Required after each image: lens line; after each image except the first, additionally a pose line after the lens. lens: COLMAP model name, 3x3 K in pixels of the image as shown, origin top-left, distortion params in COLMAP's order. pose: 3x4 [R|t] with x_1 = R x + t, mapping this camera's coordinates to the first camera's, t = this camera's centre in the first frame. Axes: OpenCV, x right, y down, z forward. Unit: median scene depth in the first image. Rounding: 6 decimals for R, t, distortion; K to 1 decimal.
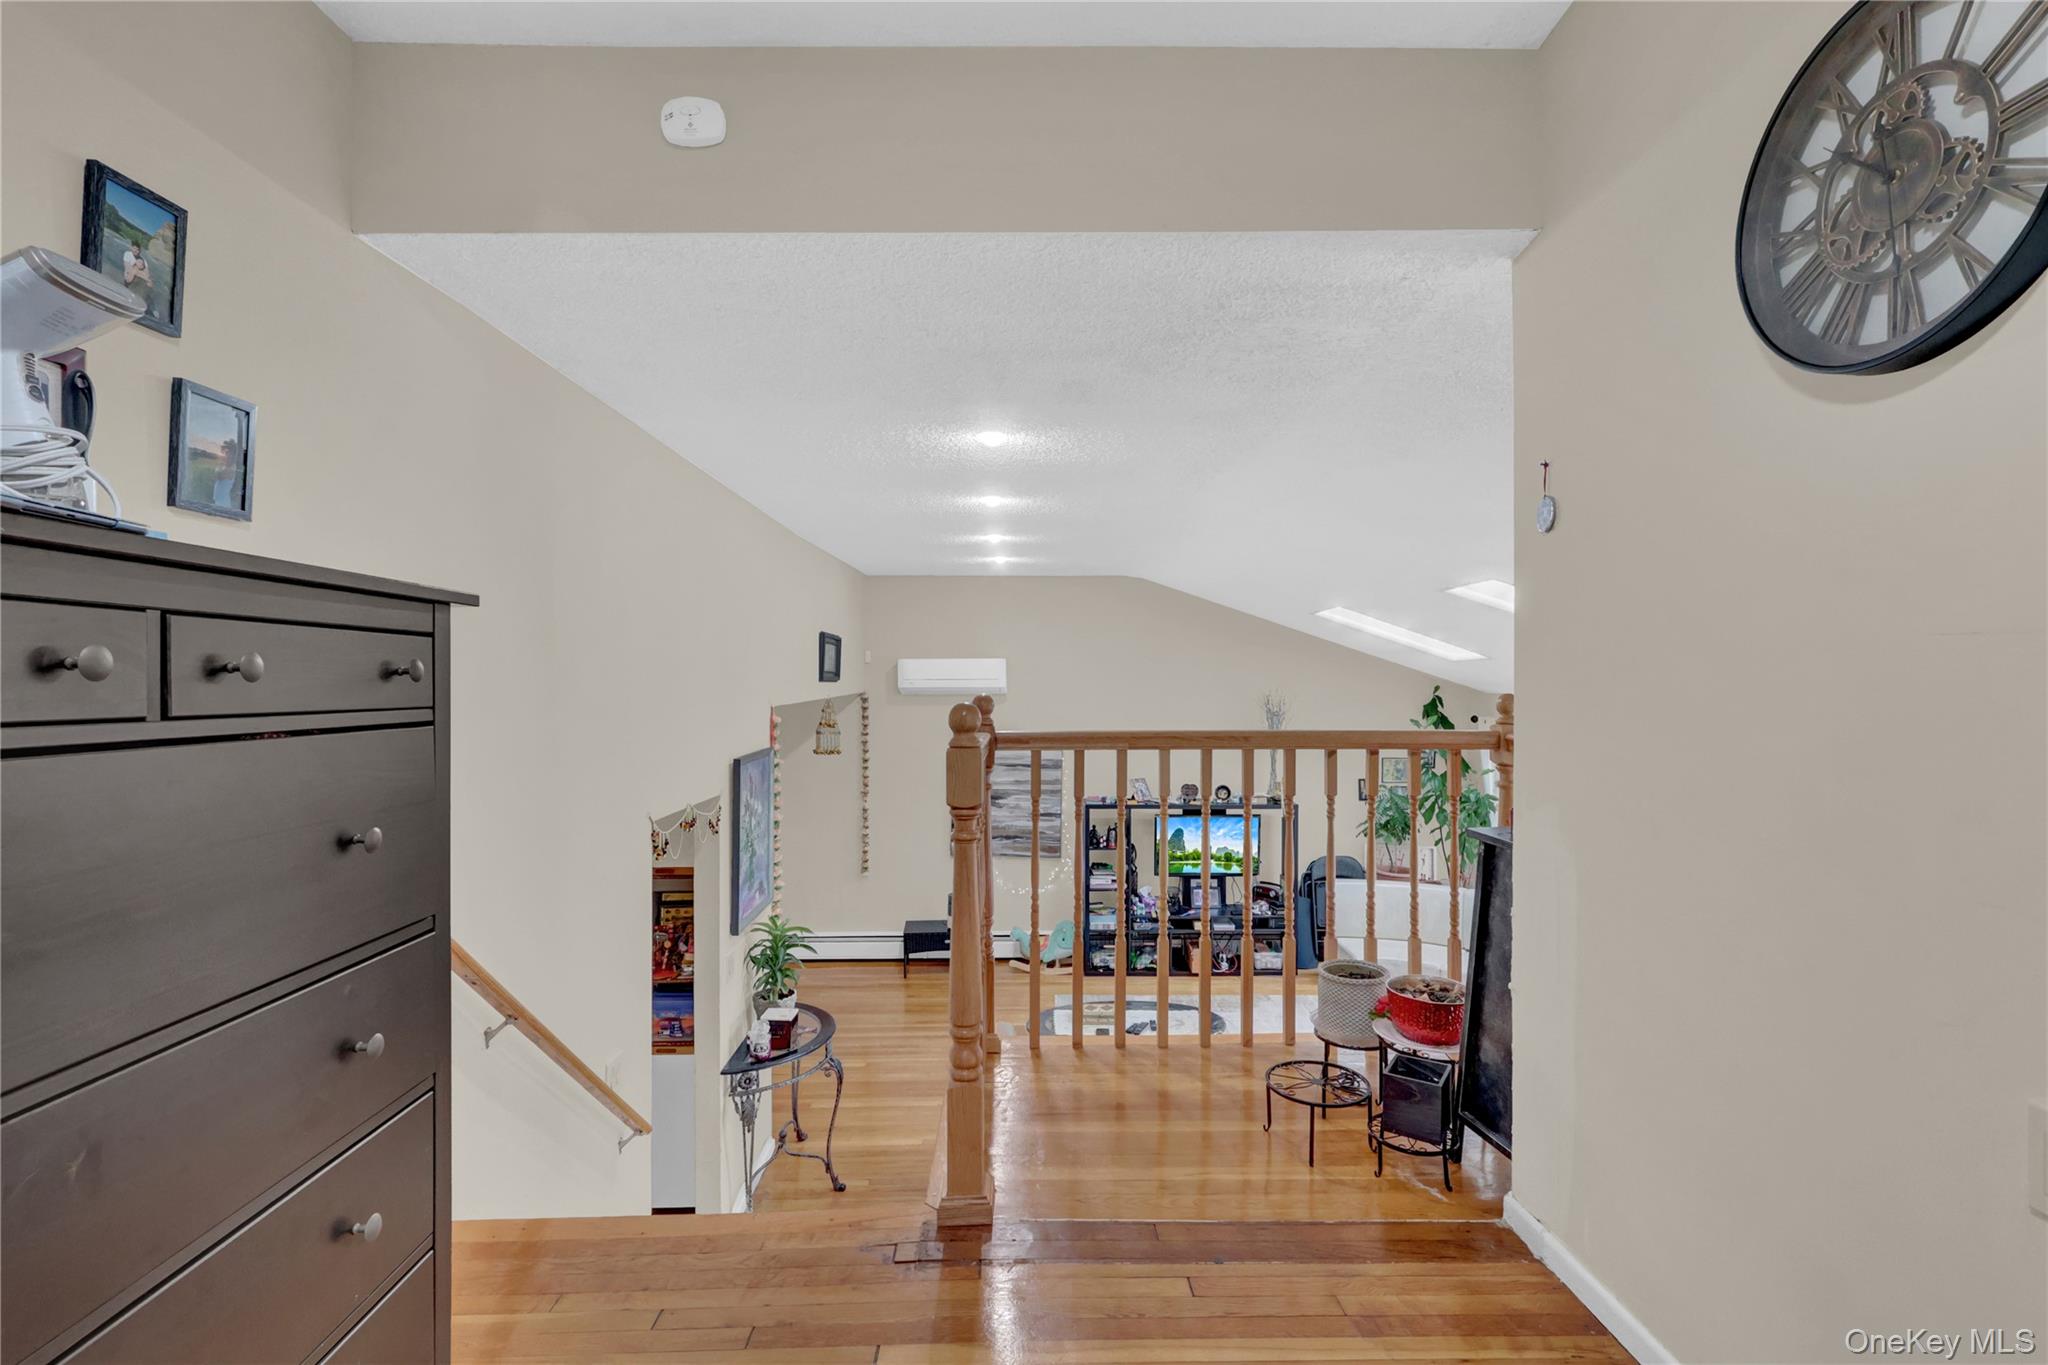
lens RADIAL K [[948.6, 0, 1017.1], [0, 948.6, 676.4], [0, 0, 1]] dist [0.005640, 0.000961]
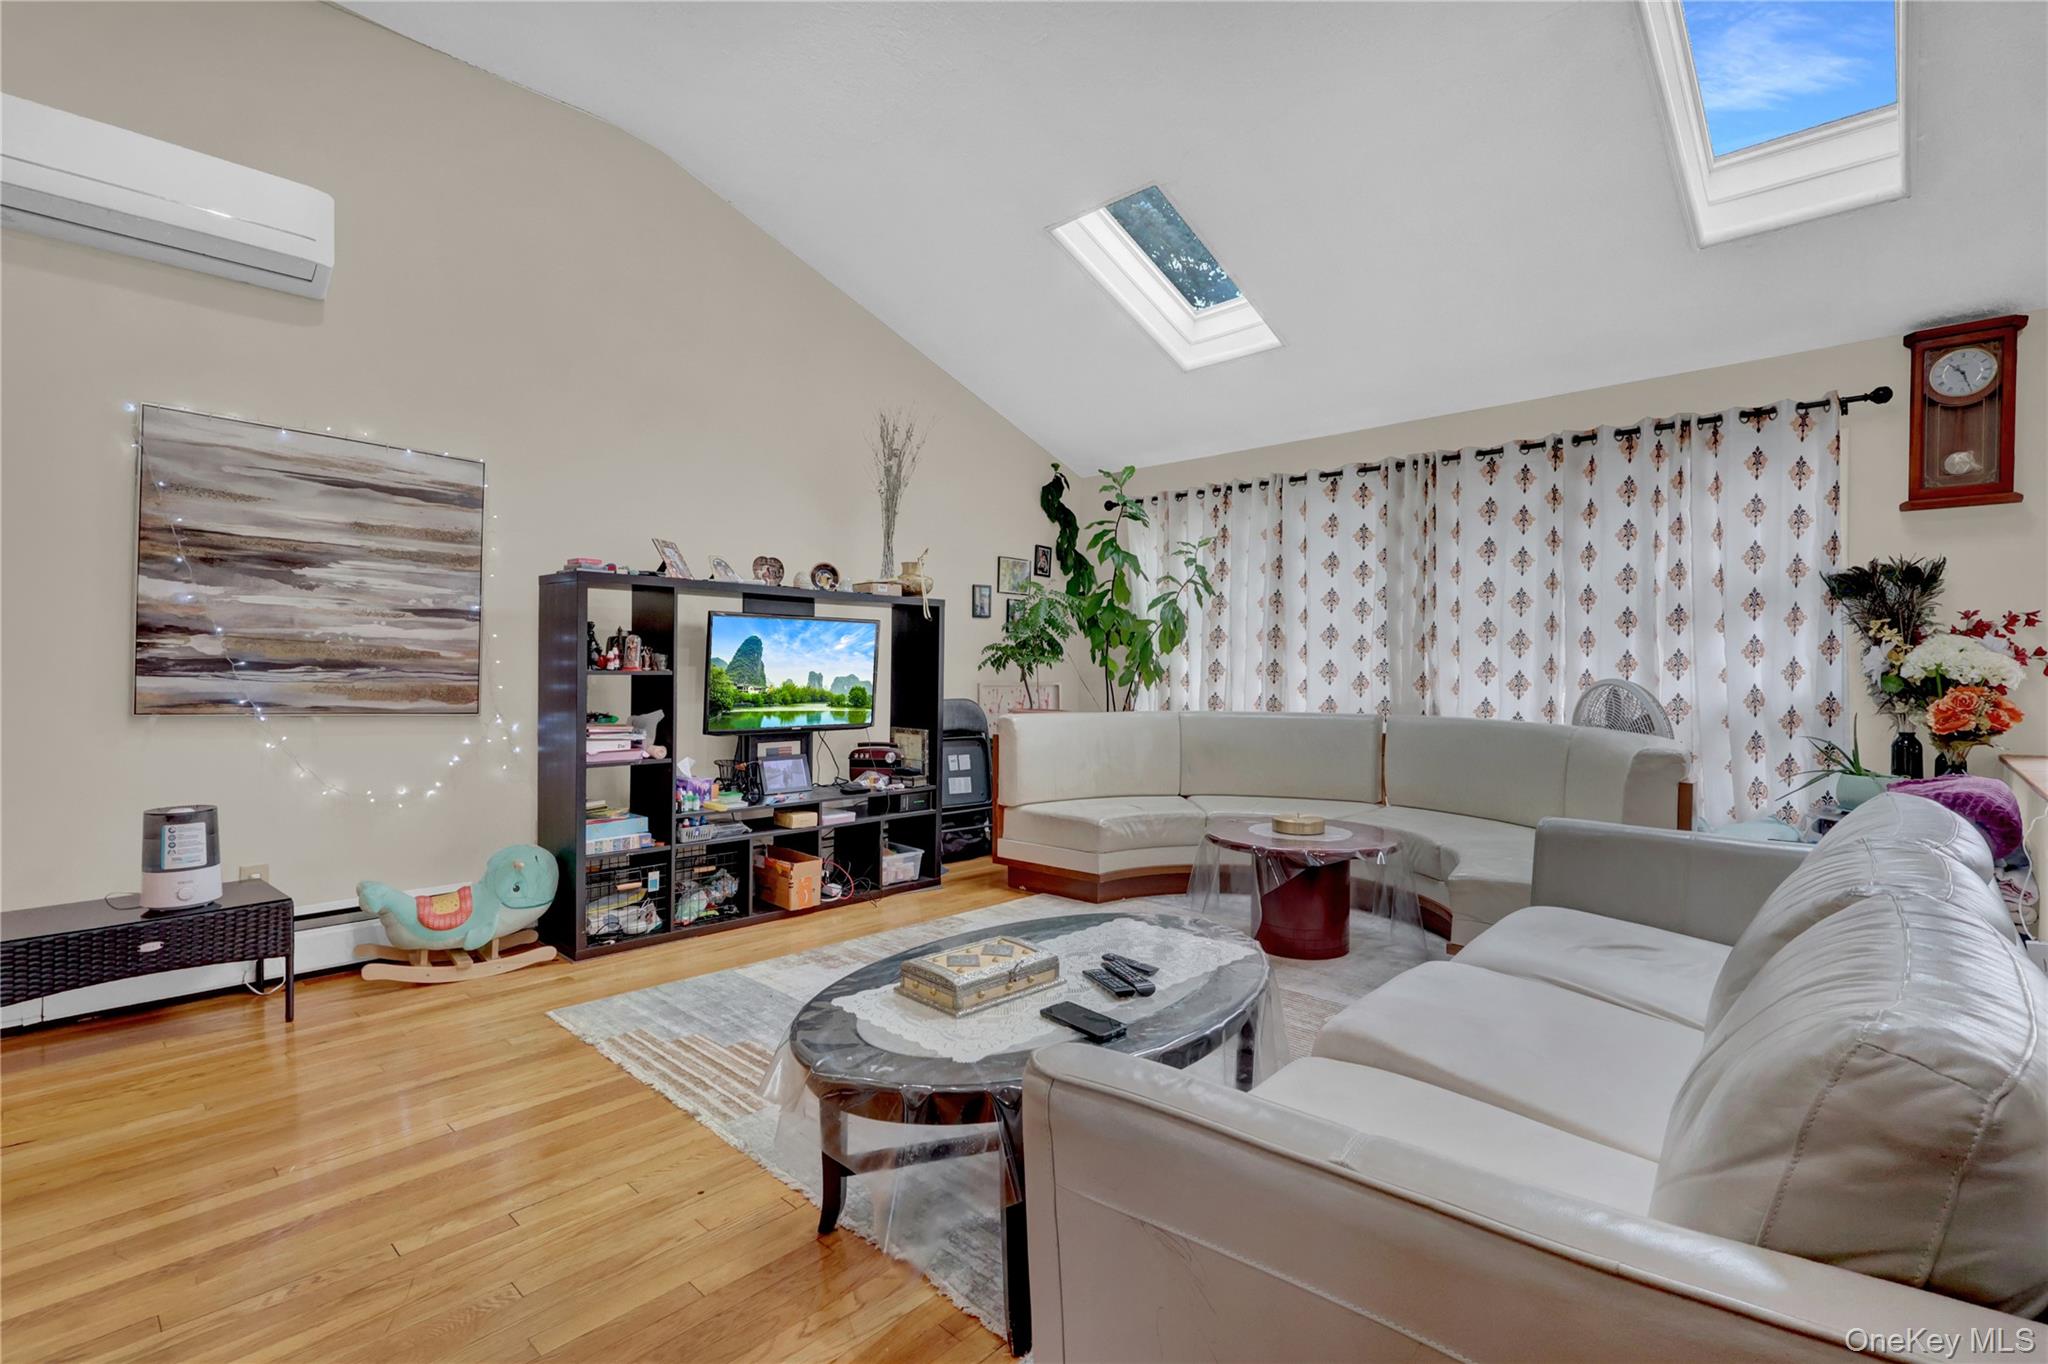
lens RADIAL K [[948.6, 0, 1029.3], [0, 948.6, 682.1], [0, 0, 1]] dist [0.005640, 0.000961]
pose [[0.703306, -0.005274, 0.710868, -0.089925], [-0.013102, 0.999706, 0.020380, 0.170202], [-0.710767, -0.023647, 0.703030, 0.530987]]
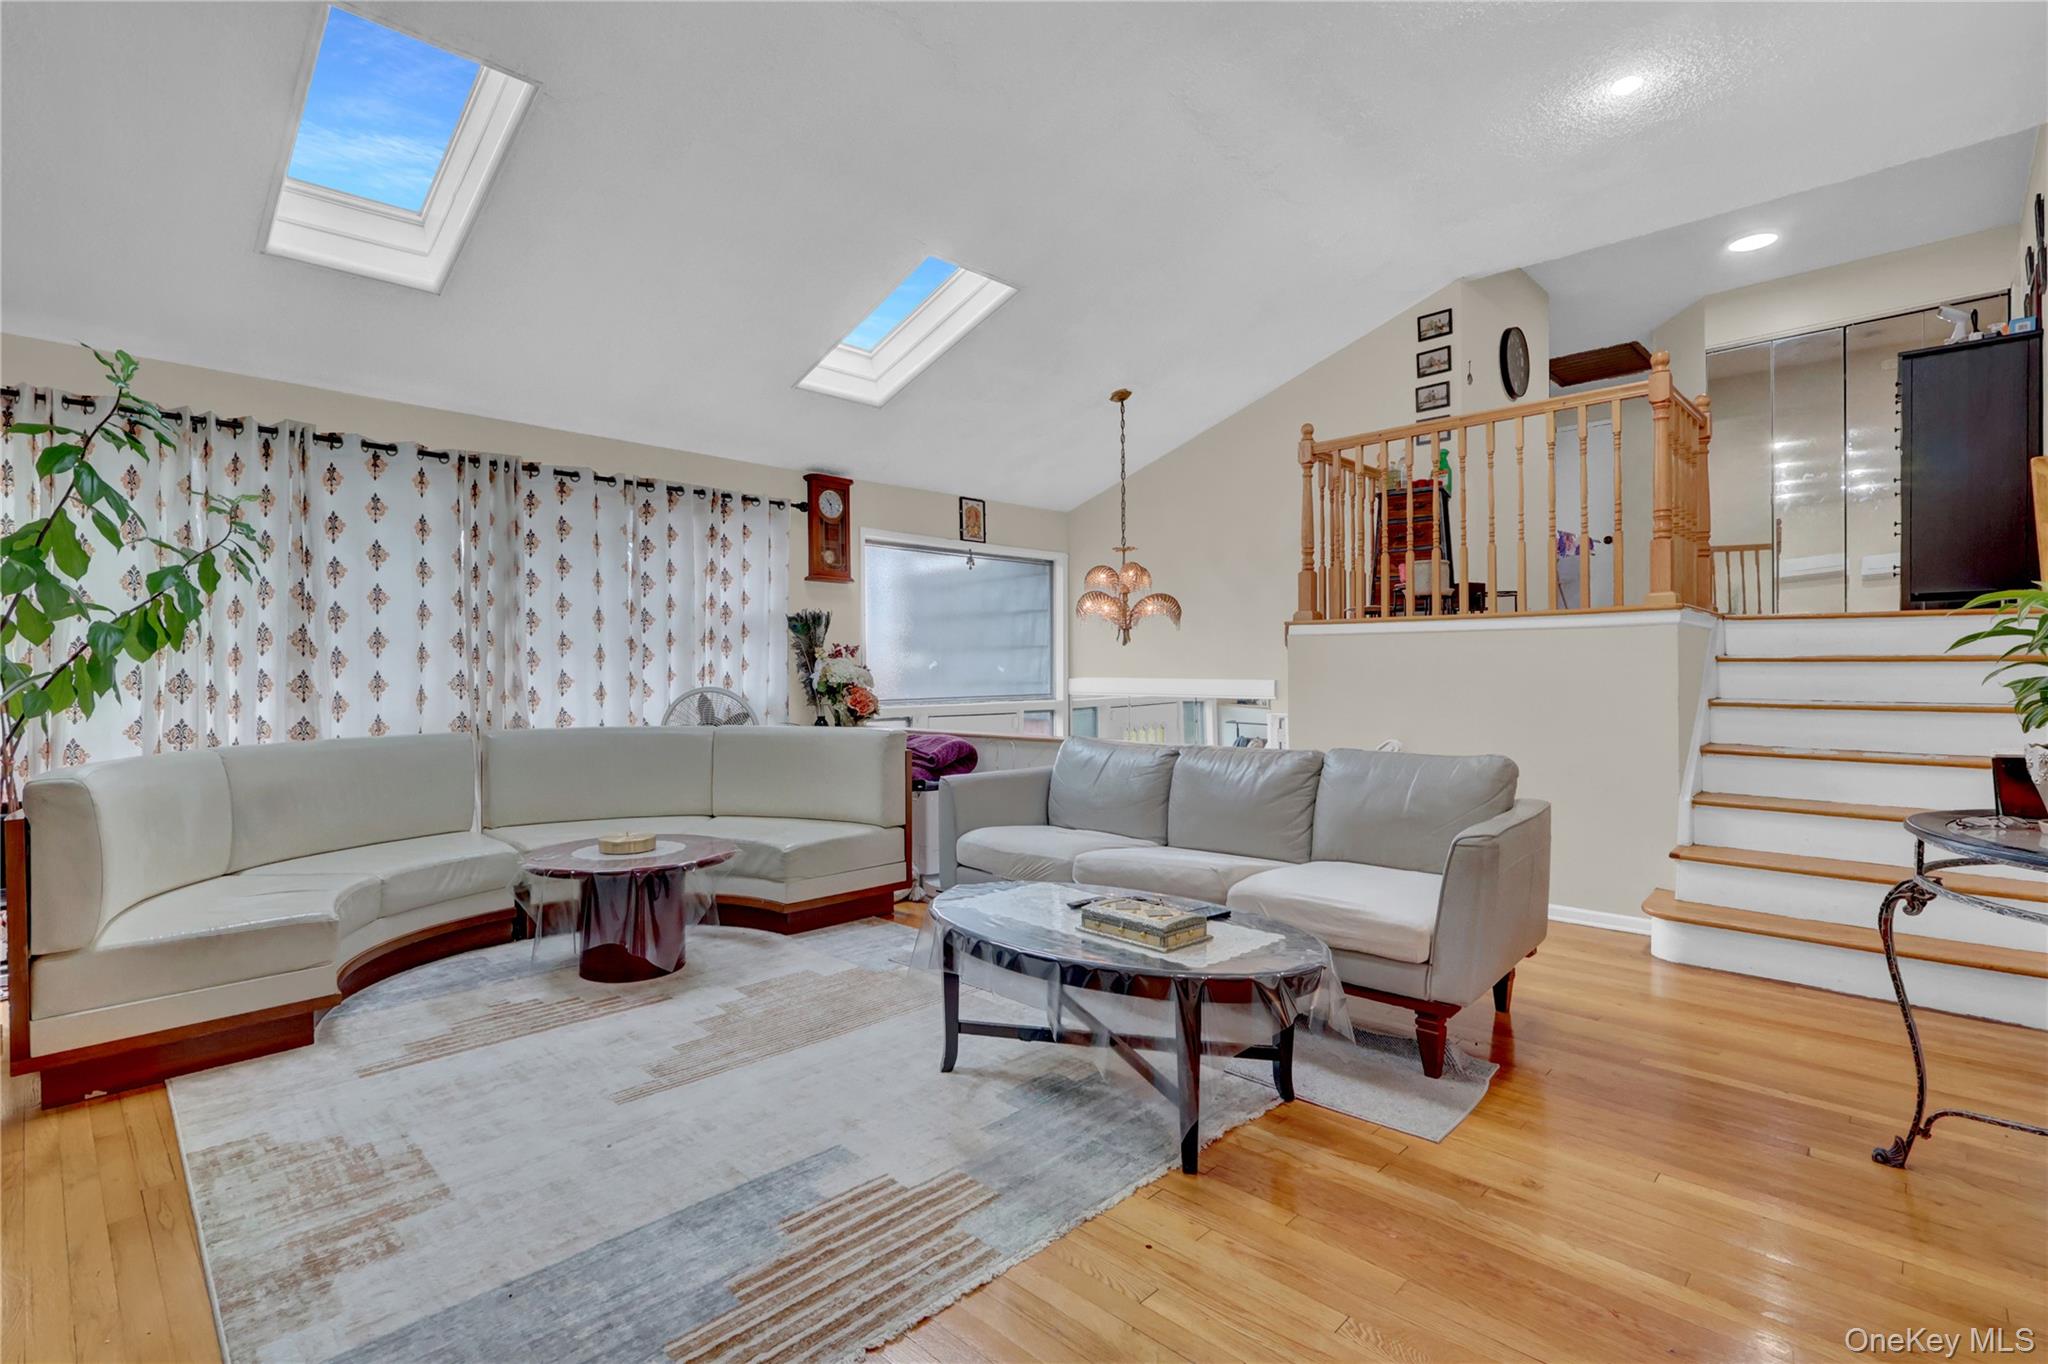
lens RADIAL K [[948.6, 0, 1016.7], [0, 948.6, 682.7], [0, 0, 1]] dist [0.005640, 0.000961]
pose [[-0.694851, 0.007745, 0.719112, -0.123027], [0.005865, 0.999970, -0.005103, 0.178336], [-0.719130, 0.000672, -0.694876, 1.065505]]
